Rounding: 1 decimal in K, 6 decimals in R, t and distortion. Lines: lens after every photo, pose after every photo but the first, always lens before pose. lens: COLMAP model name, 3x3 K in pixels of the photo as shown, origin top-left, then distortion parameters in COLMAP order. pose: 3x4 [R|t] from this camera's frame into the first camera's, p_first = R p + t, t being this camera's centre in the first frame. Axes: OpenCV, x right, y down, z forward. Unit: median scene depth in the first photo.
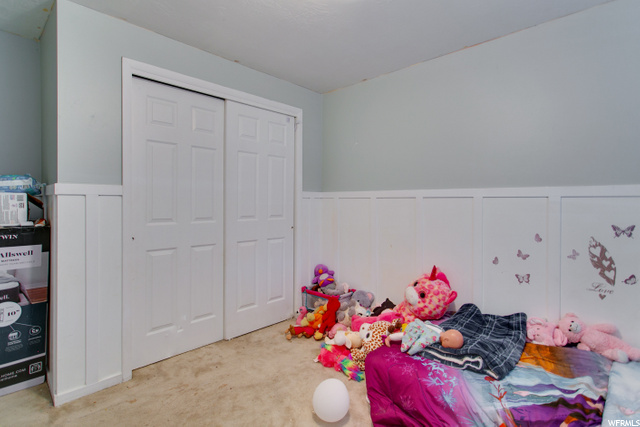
lens RADIAL K [[322.3, 0, 318.1], [0, 322.3, 199.9], [0, 0, 1]] dist [0.000499, 0.000094]
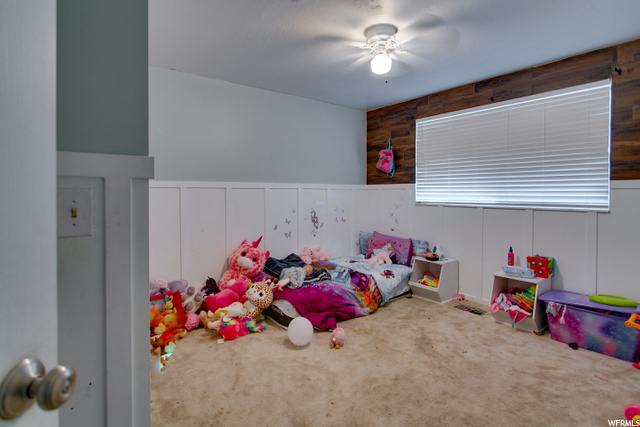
lens RADIAL K [[322.3, 0, 318.1], [0, 322.3, 199.9], [0, 0, 1]] dist [0.000499, 0.000094]
pose [[0.140920, -0.026528, 0.989665, -1.099120], [-0.004885, 0.999610, 0.027490, 0.002793], [-0.990009, -0.008709, 0.140736, 0.597606]]
